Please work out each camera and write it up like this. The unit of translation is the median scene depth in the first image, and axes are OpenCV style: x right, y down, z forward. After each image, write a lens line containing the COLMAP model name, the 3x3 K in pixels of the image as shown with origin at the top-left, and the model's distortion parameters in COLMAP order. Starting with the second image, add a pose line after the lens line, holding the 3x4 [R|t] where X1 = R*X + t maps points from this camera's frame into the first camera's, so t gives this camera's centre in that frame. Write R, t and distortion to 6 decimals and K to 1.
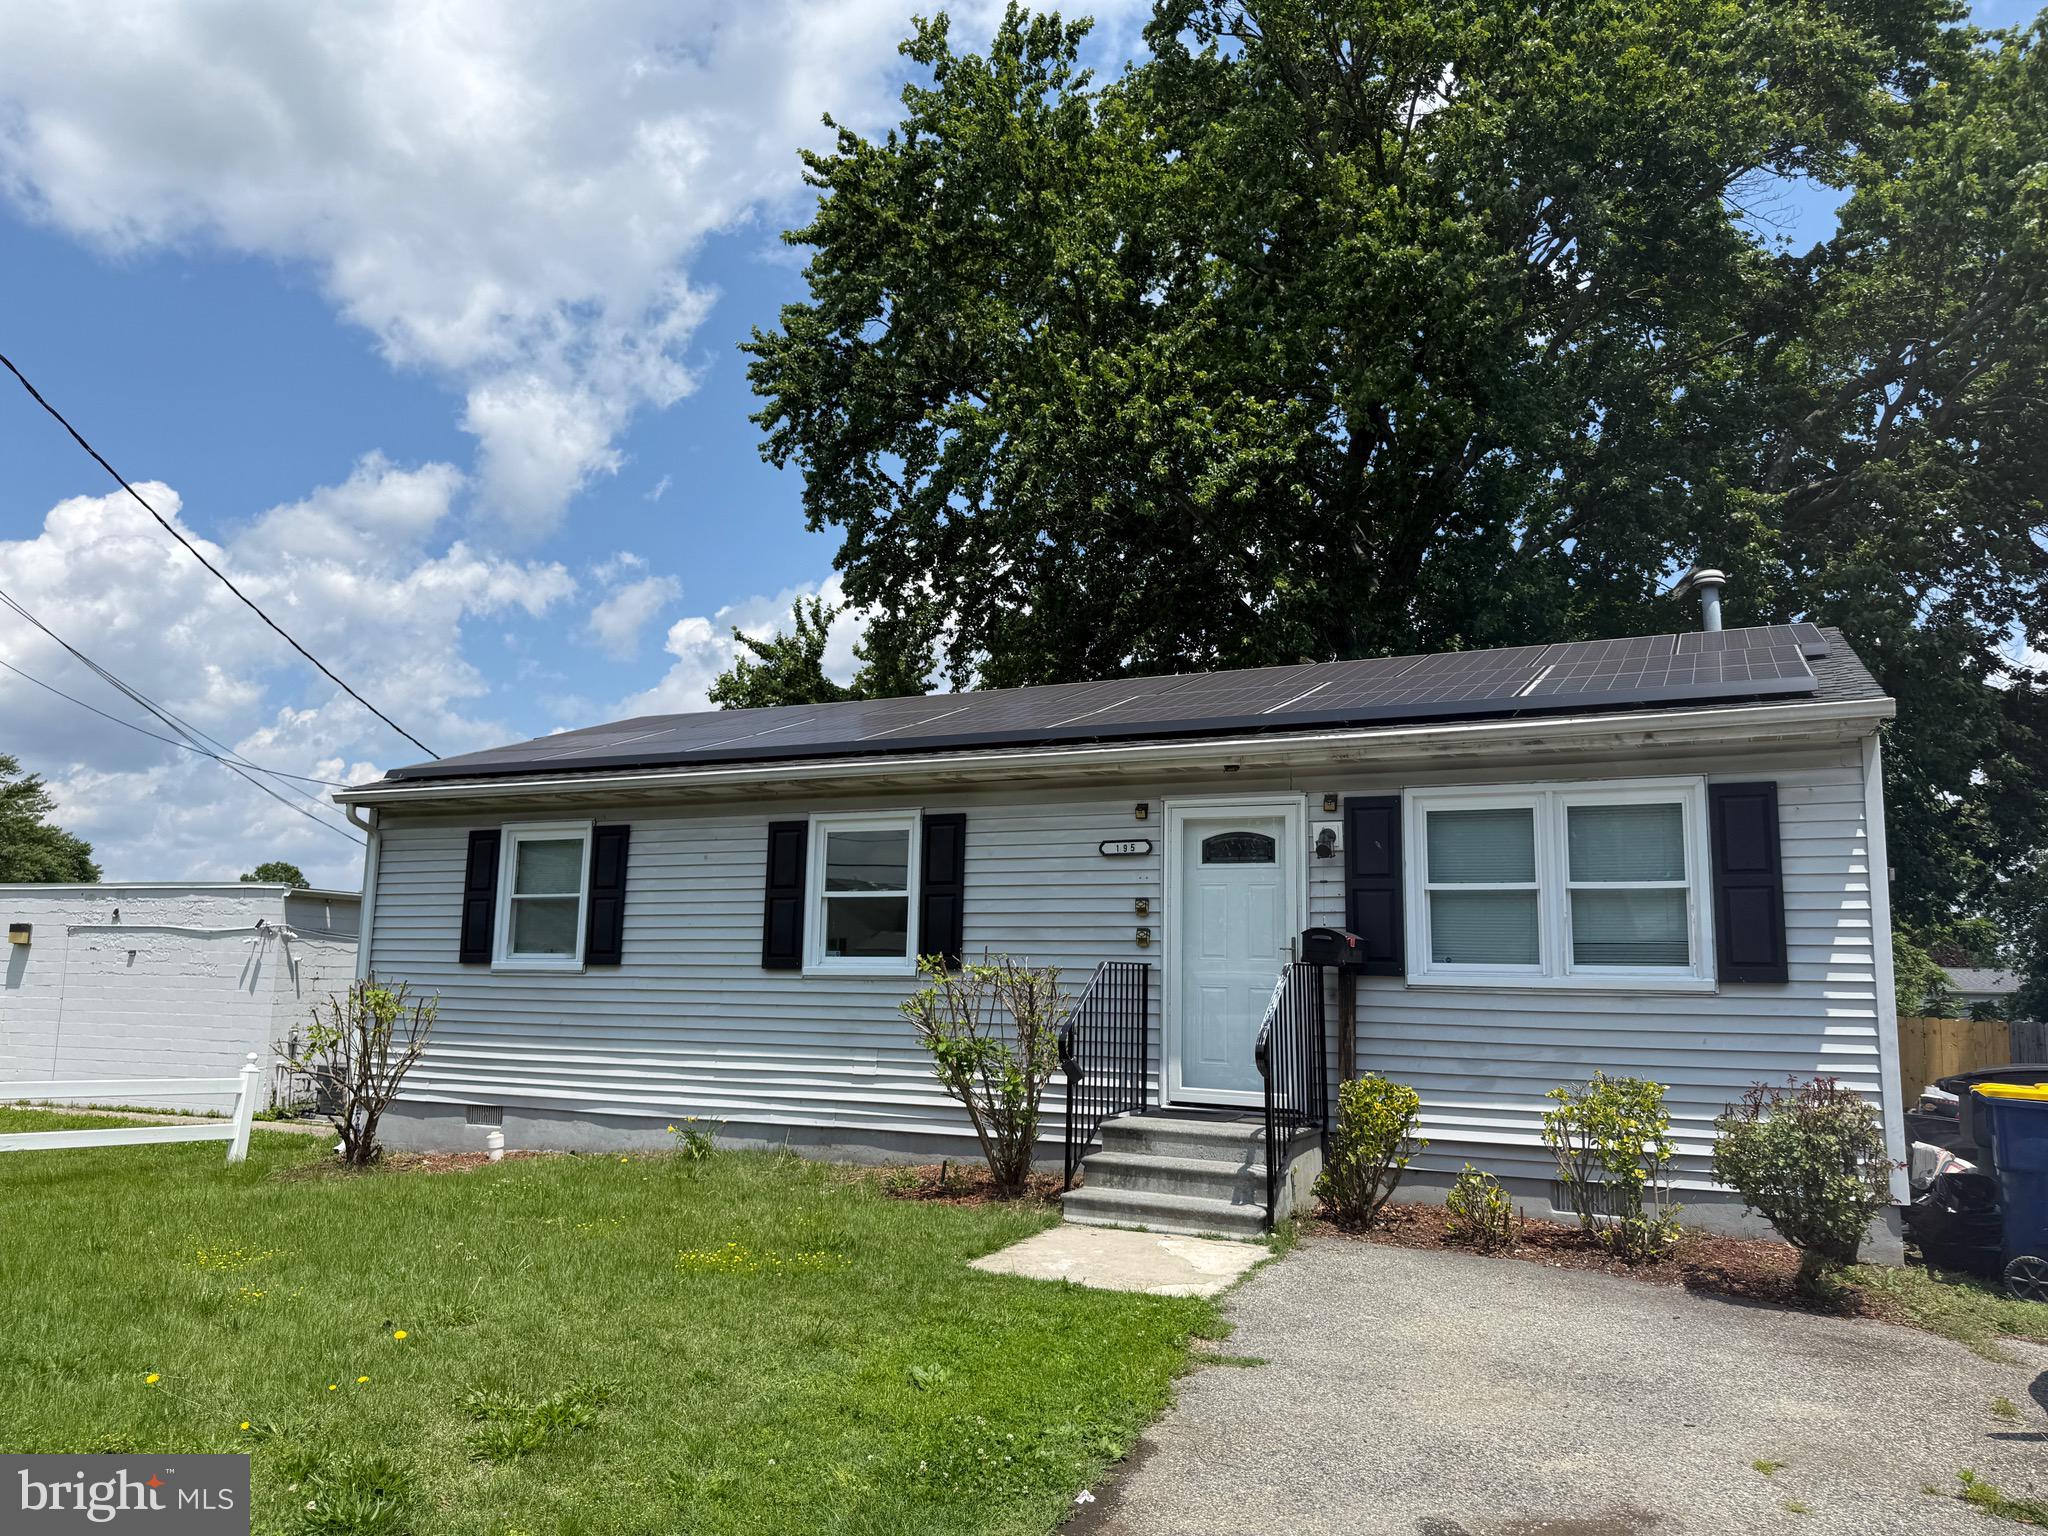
lens RADIAL K [[1462.5, 0, 1042.4], [0, 1462.5, 787.9], [0, 0, 1]] dist [0.084810, -0.011141]
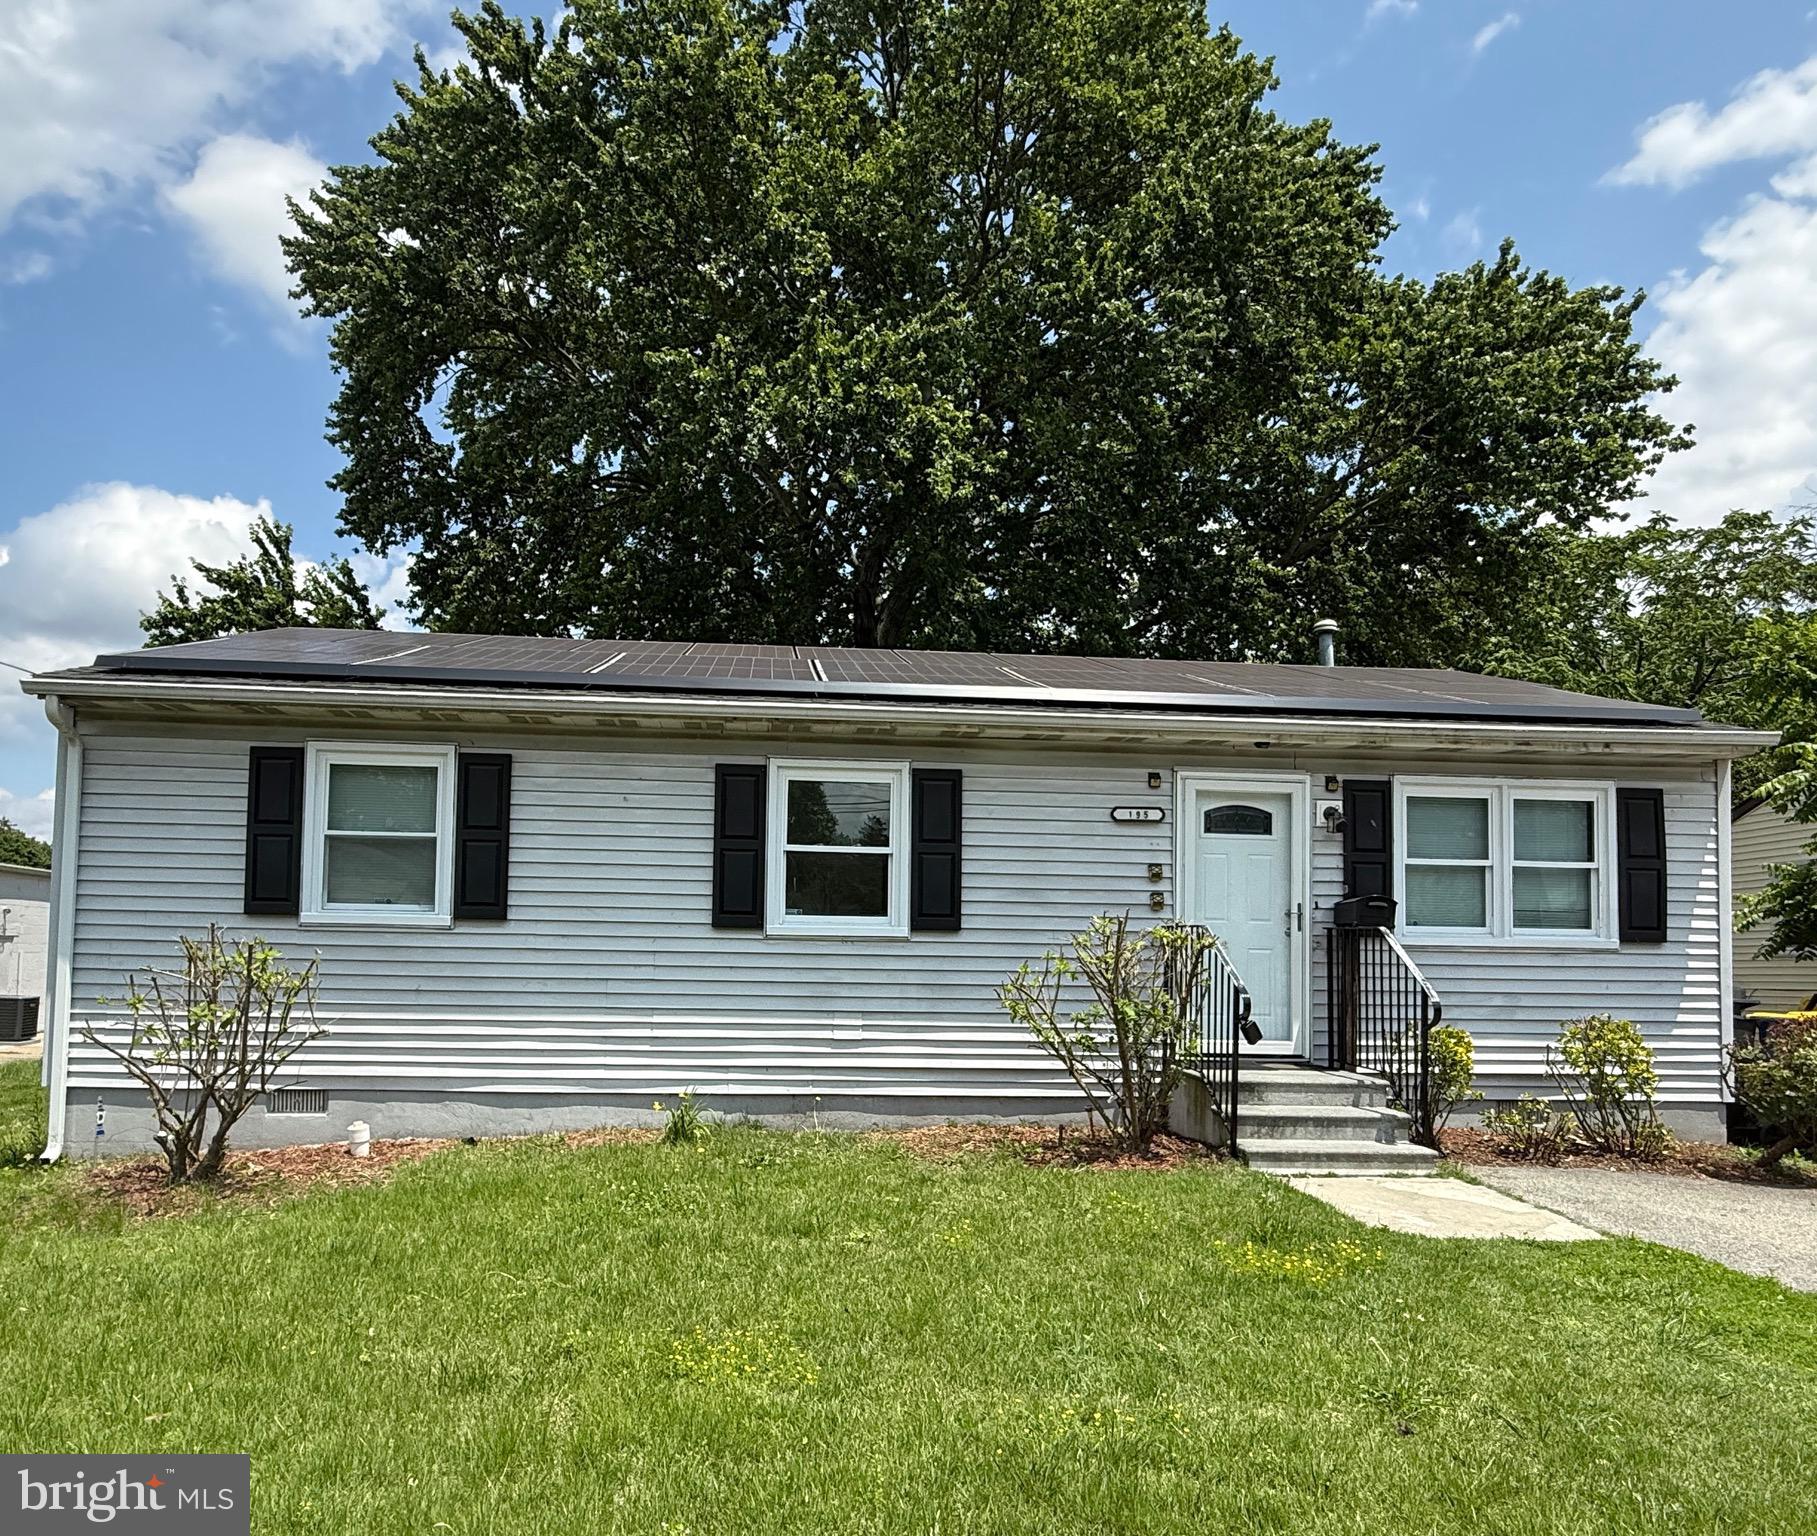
lens RADIAL K [[1196.7, 0, 877.0], [0, 1196.7, 909.7], [0, 0, 1]] dist [-0.006521, 0.014090]
pose [[0.866602, 0.012232, 0.498851, -0.493990], [-0.068637, 0.993119, 0.094883, 0.038166], [-0.494258, -0.116465, 0.861479, 0.337081]]
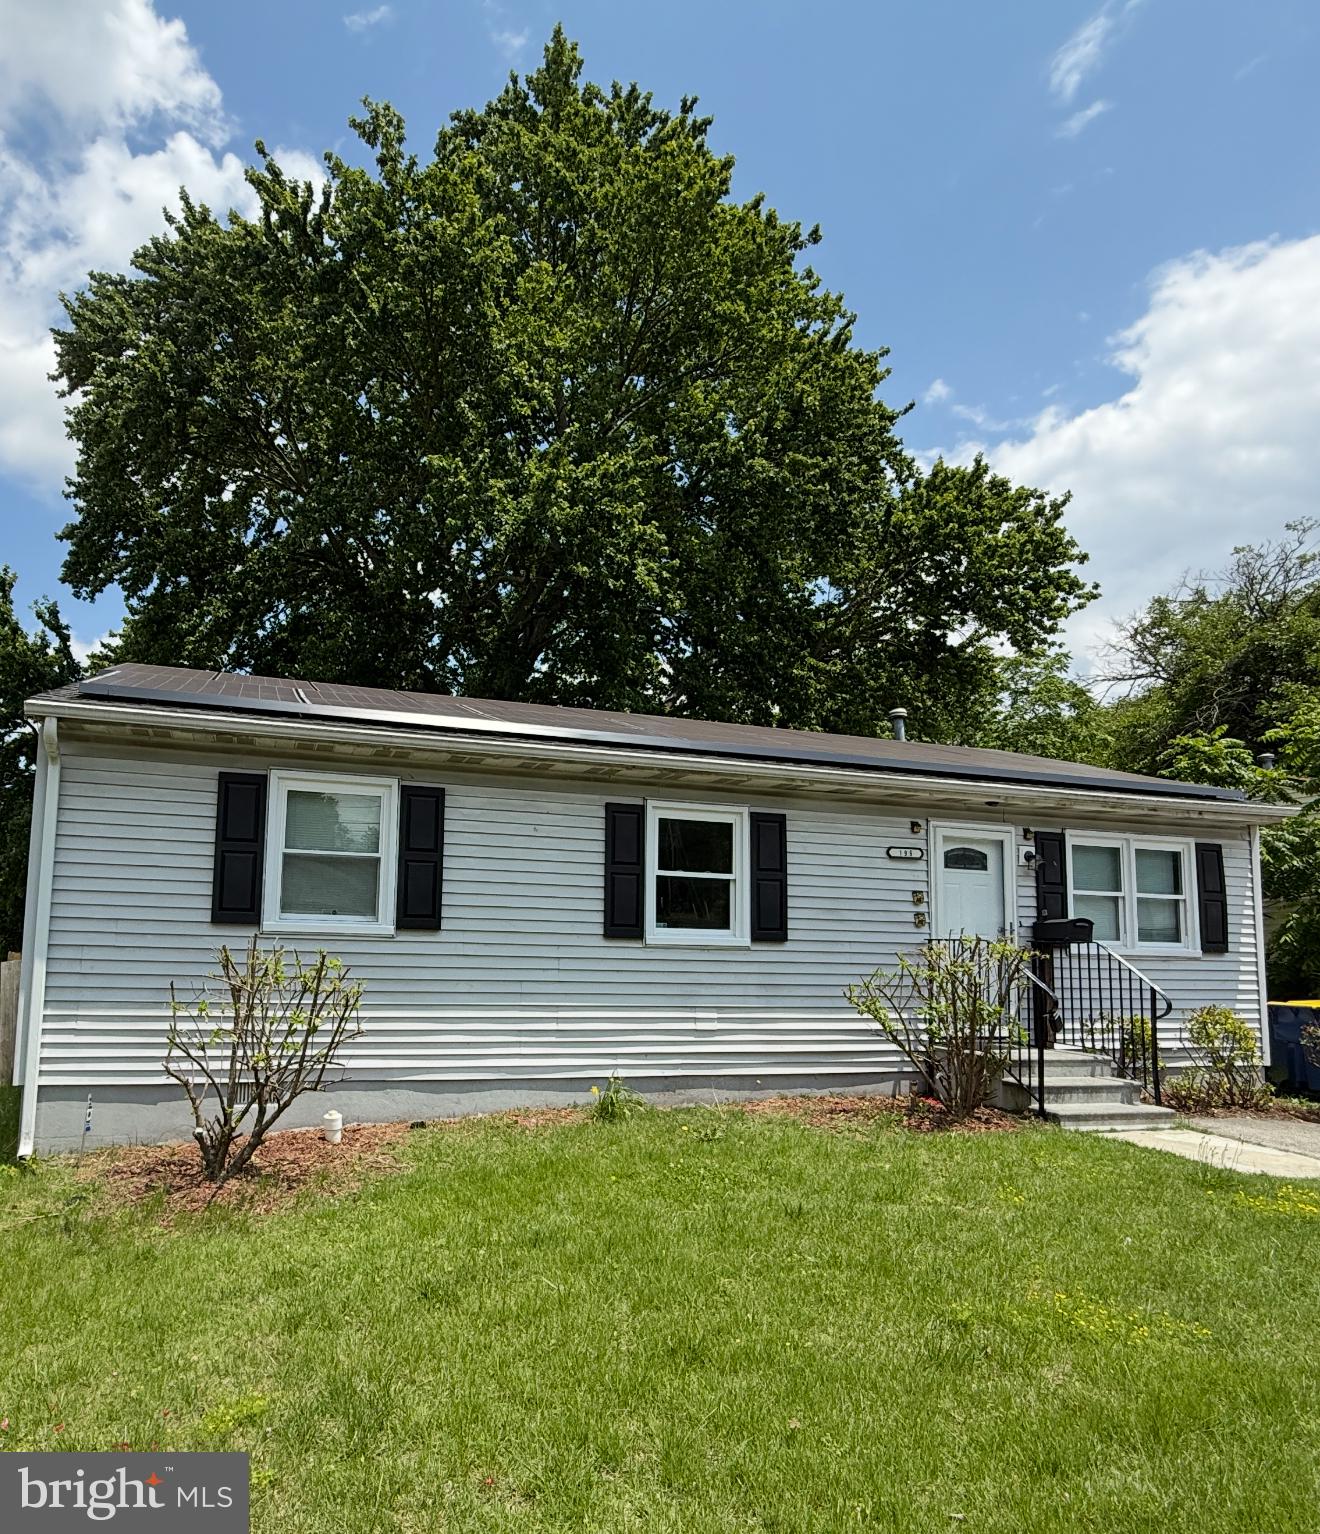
lens RADIAL K [[954.5, 0, 523.8], [0, 954.5, 853.6], [0, 0, 1]] dist [-0.002591, 0.000975]
pose [[0.740930, 0.063318, 0.668591, -0.748282], [-0.101101, 0.994716, 0.017837, 0.058241], [-0.663929, -0.080811, 0.743417, 0.548036]]
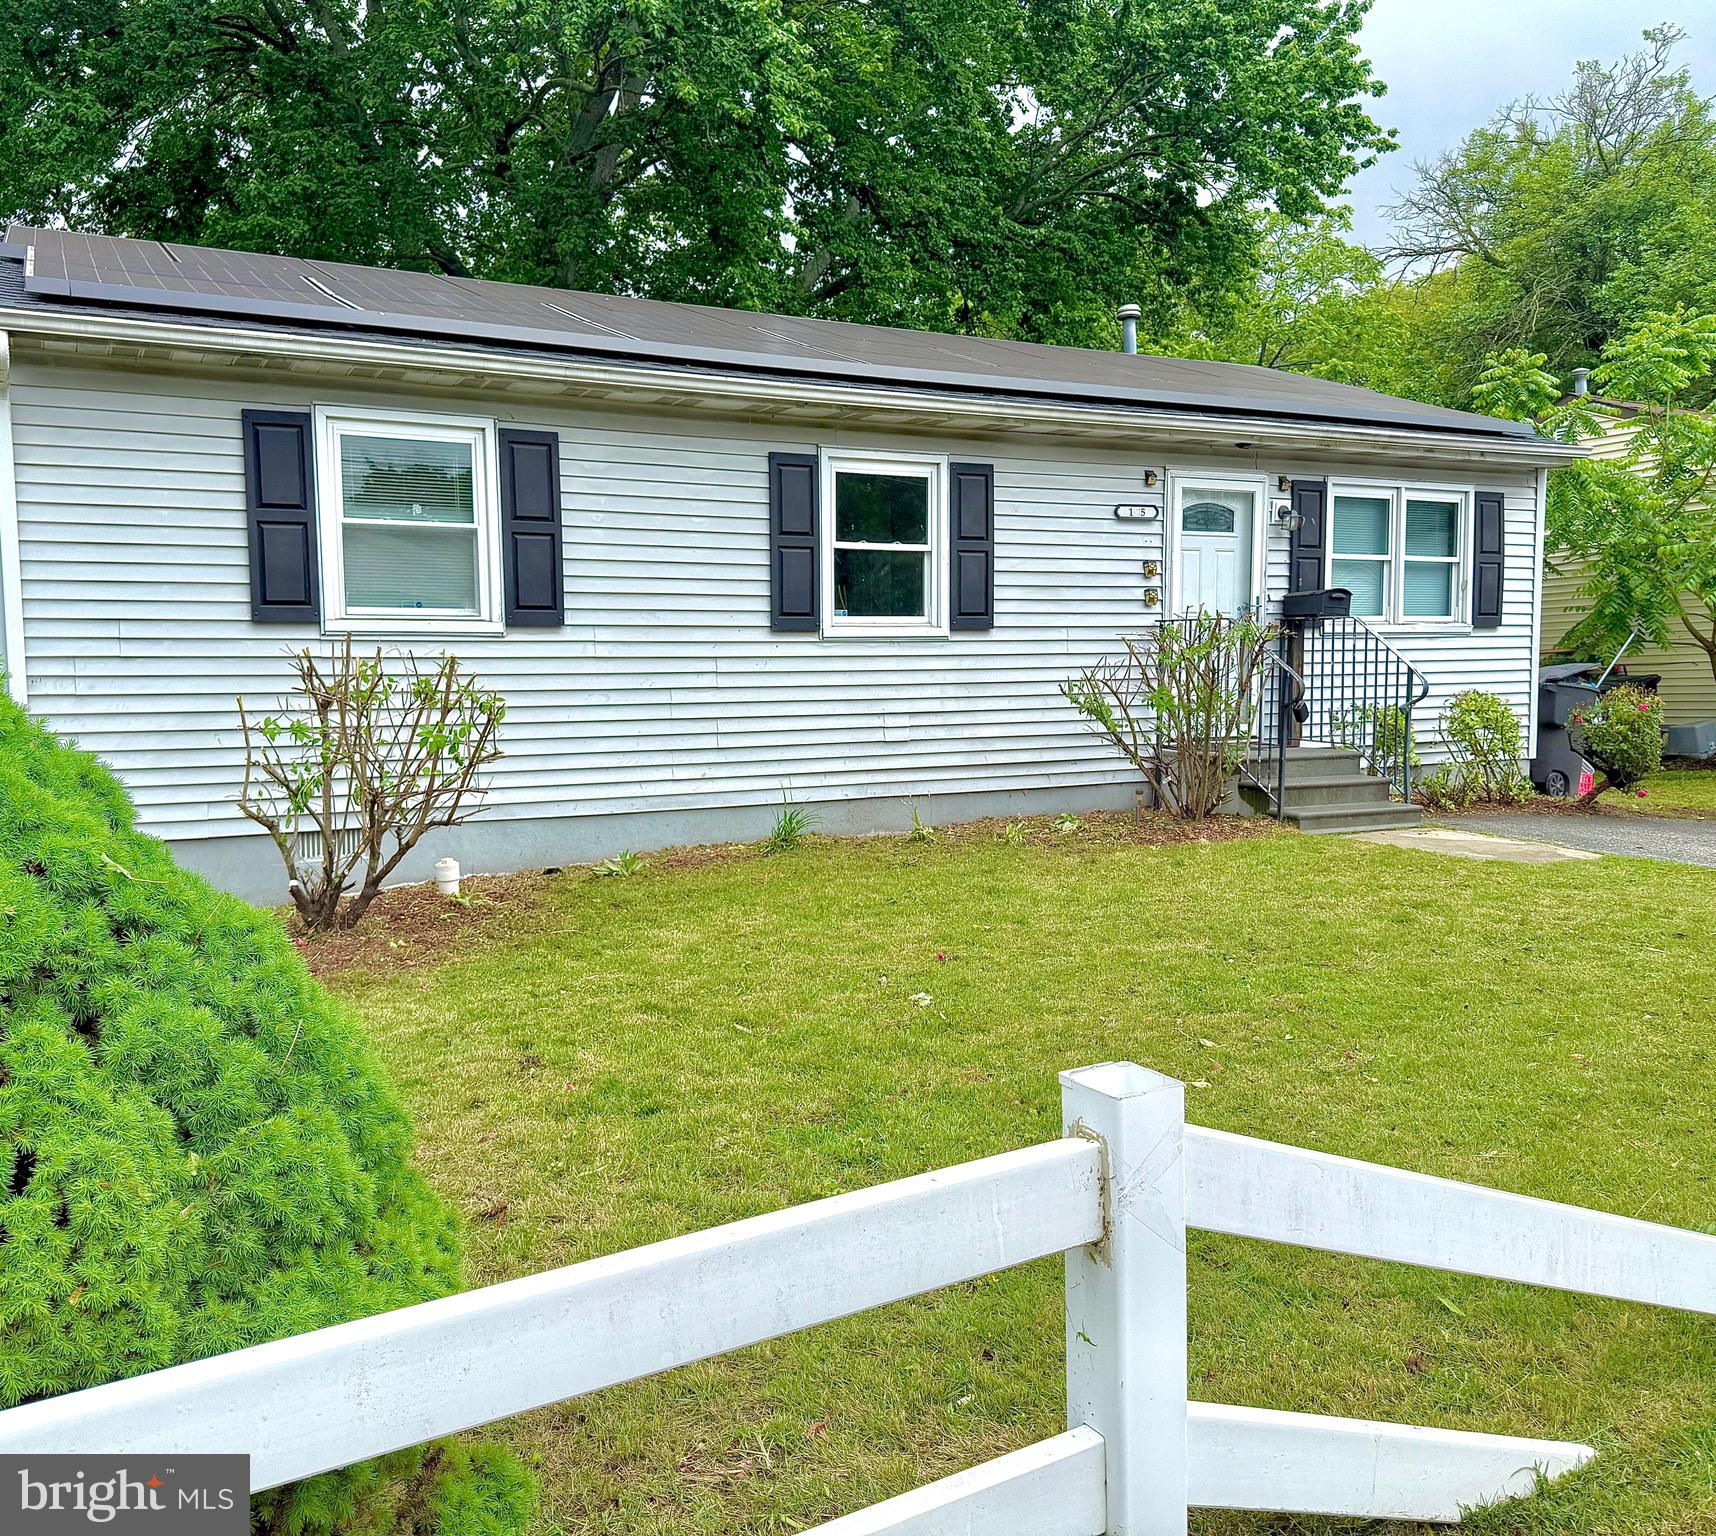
lens RADIAL K [[1395.3, 0, 829.7], [0, 1395.3, 792.8], [0, 0, 1]] dist [0.084545, -0.062148]
pose [[0.608902, -0.103969, 0.786402, -0.861701], [-0.090460, 0.975805, 0.199052, 0.054150], [-0.788070, -0.192341, 0.584765, 0.506369]]
